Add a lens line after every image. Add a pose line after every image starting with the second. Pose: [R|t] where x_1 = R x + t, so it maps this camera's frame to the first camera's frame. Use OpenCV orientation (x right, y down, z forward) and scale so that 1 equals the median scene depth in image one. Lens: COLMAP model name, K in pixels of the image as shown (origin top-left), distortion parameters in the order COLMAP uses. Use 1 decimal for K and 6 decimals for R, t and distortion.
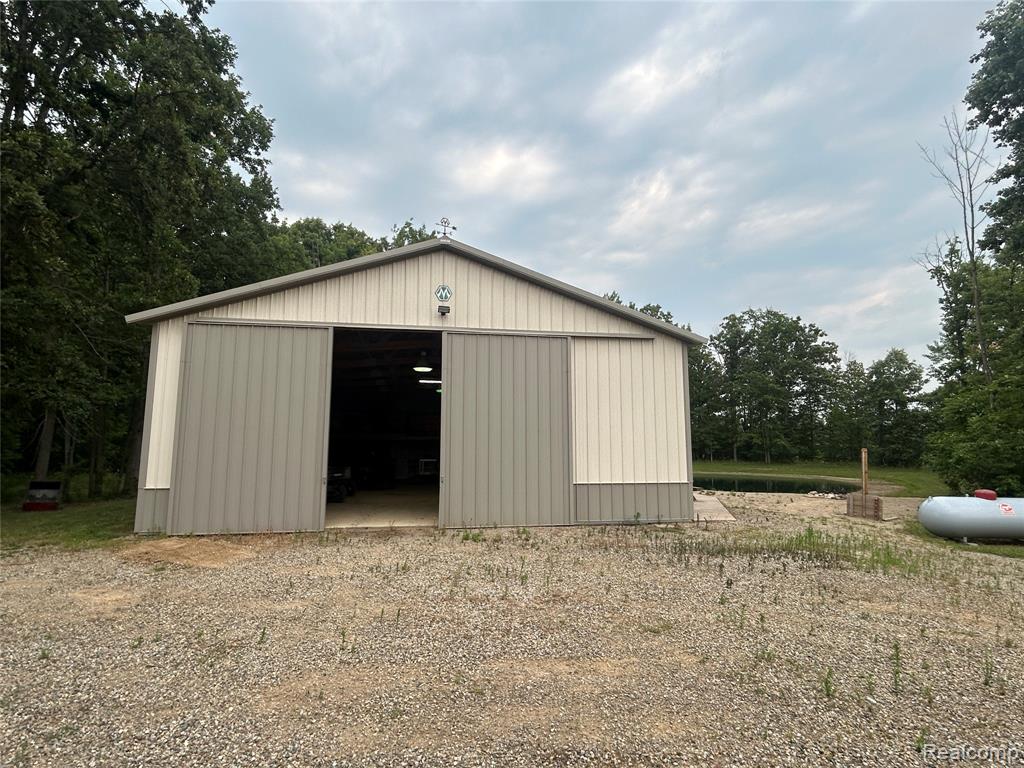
lens RADIAL K [[530.3, 0, 505.0], [0, 530.3, 383.9], [0, 0, 1]] dist [-0.015372, -0.002406]
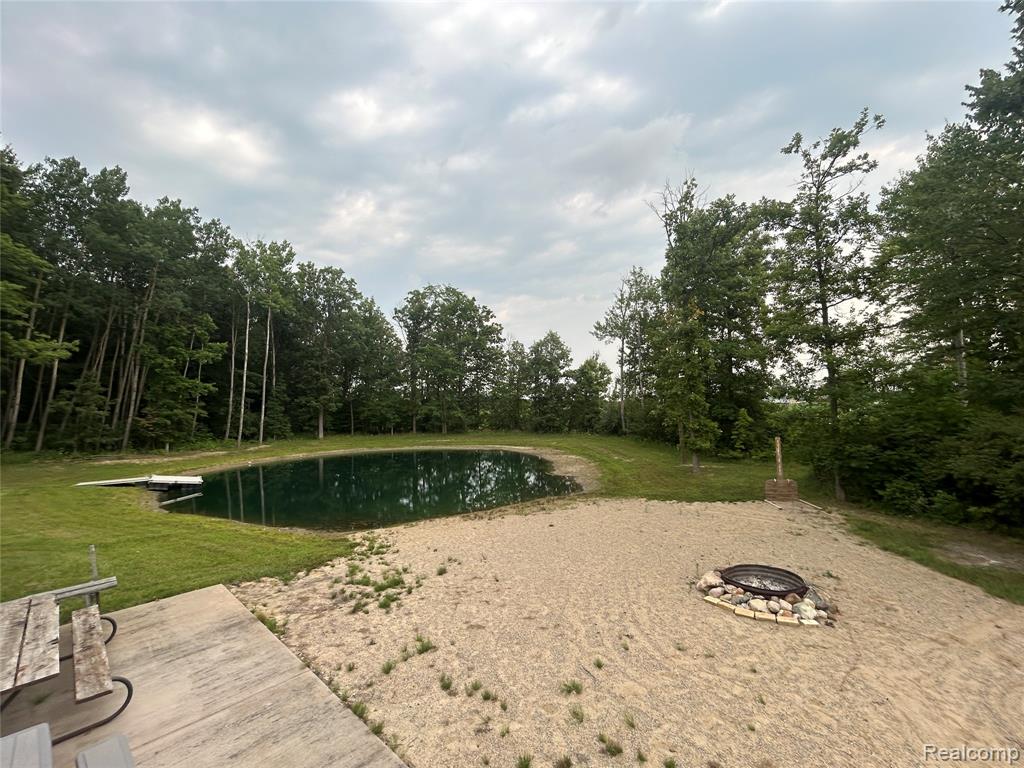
lens RADIAL K [[418.9, 0, 519.1], [0, 418.9, 381.8], [0, 0, 1]] dist [-0.001783, 0.000480]
pose [[0.798240, 0.016197, 0.602121, 0.110825], [-0.038849, 0.998941, 0.024631, 0.019189], [-0.601085, -0.043053, 0.798025, 0.241989]]
